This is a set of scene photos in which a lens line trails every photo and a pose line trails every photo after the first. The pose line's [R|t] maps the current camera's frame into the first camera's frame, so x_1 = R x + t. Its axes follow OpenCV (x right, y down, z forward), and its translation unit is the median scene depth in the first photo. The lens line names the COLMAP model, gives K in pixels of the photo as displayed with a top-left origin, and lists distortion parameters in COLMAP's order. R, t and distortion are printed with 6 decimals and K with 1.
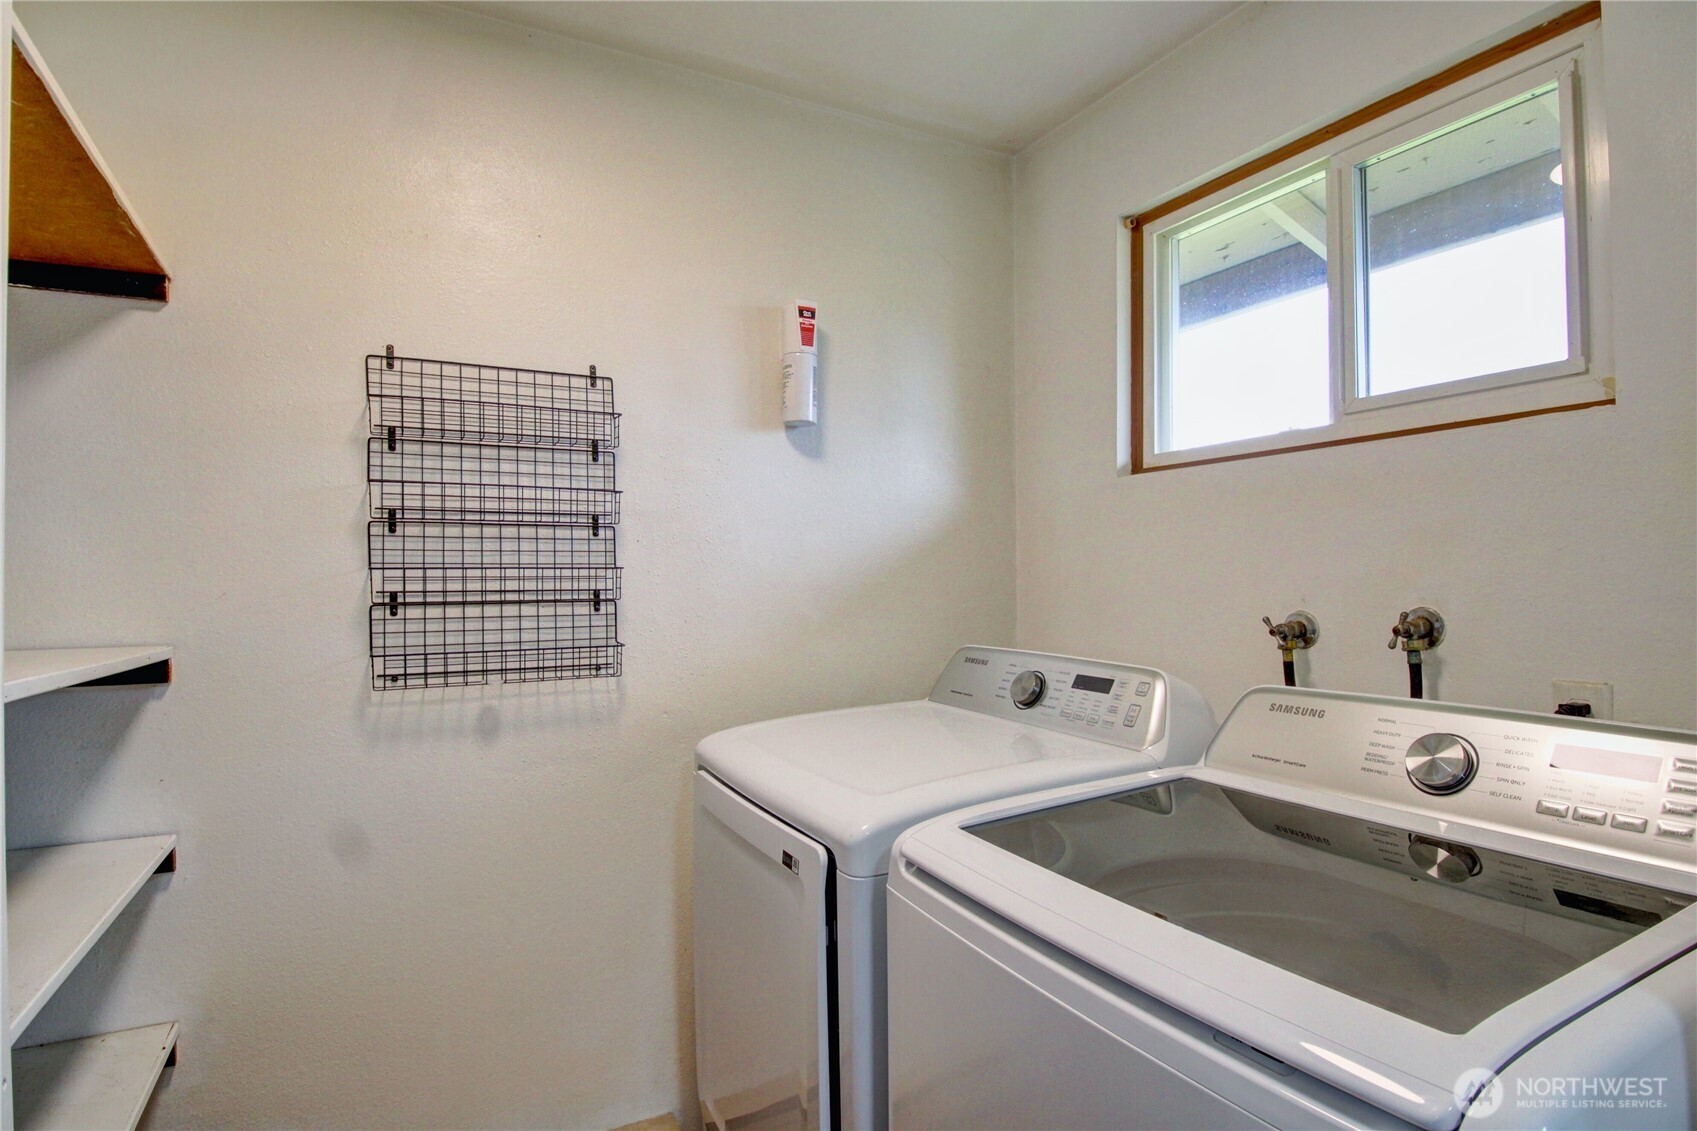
lens RADIAL K [[868.5, 0, 836.5], [0, 868.5, 569.8], [0, 0, 1]] dist [-0.002531, -0.003555]
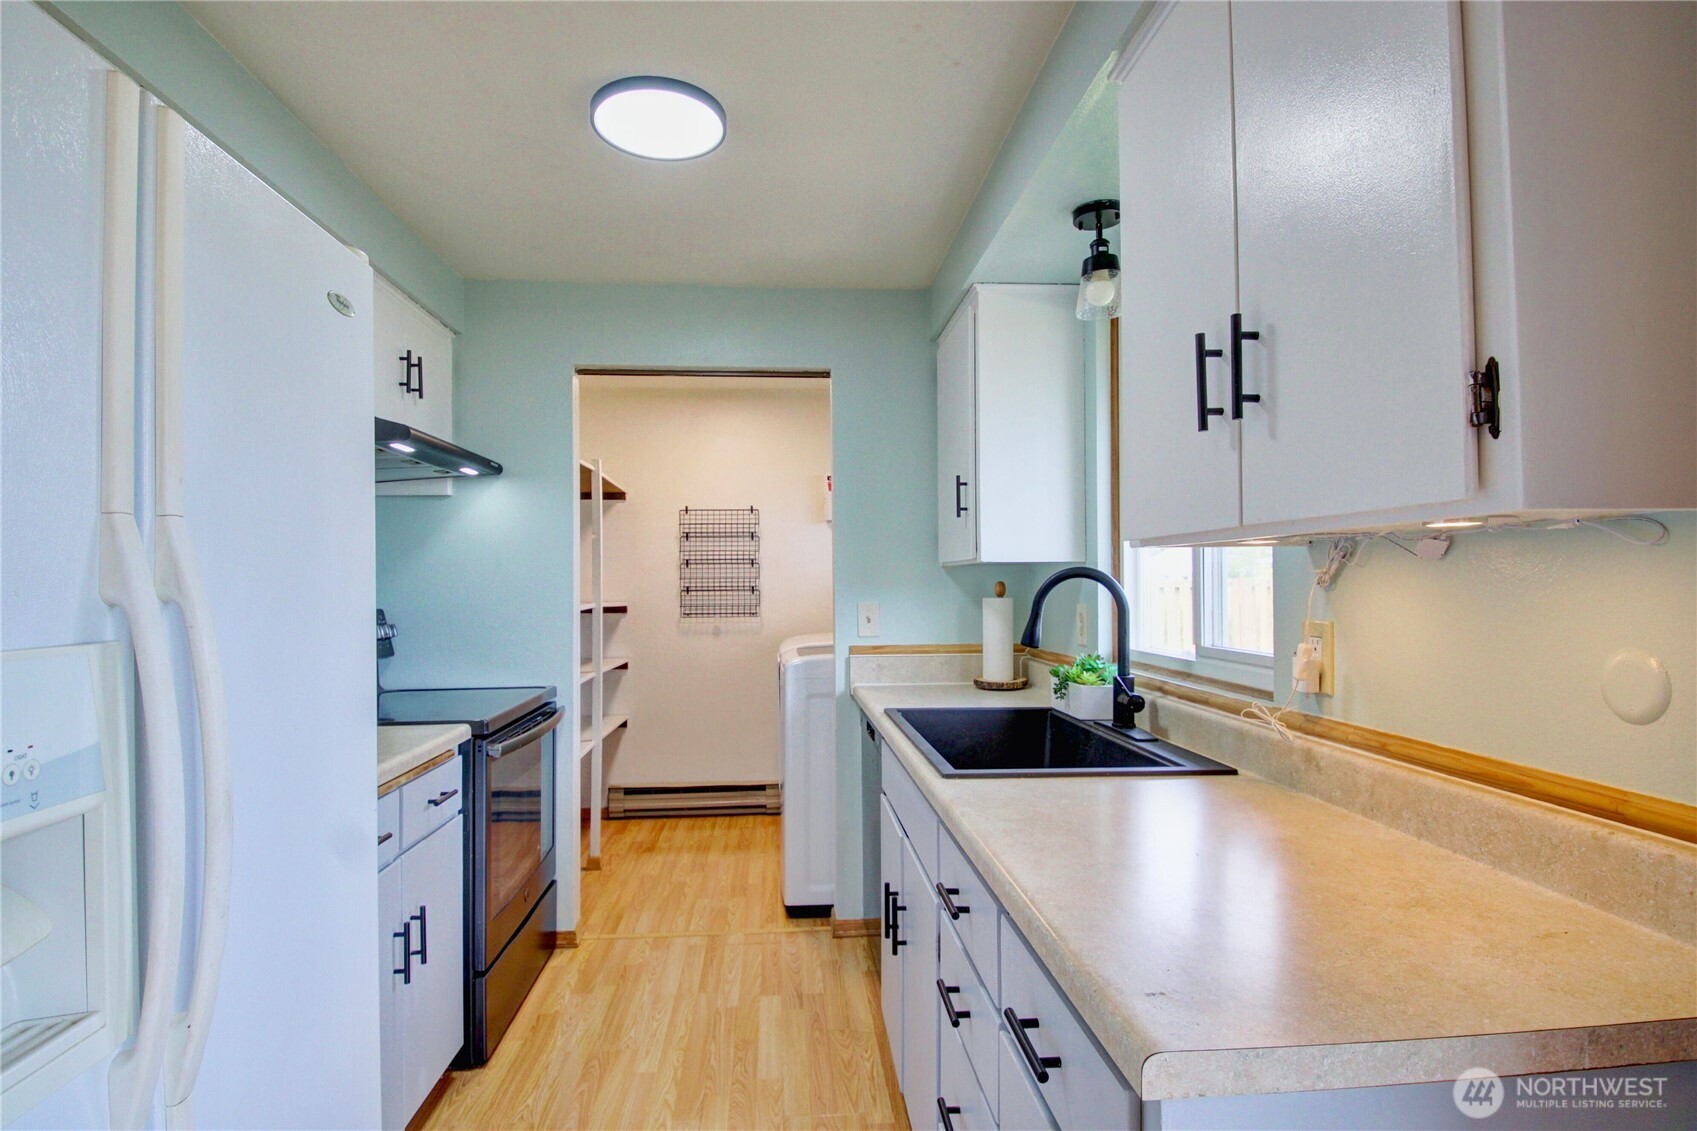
lens RADIAL K [[868.5, 0, 806.8], [0, 868.5, 579.8], [0, 0, 1]] dist [-0.002531, -0.003555]
pose [[0.903832, -0.002119, -0.427881, 1.158673], [0.002873, 0.999995, 0.001116, 0.000151], [0.427877, -0.002238, 0.903834, -1.562162]]
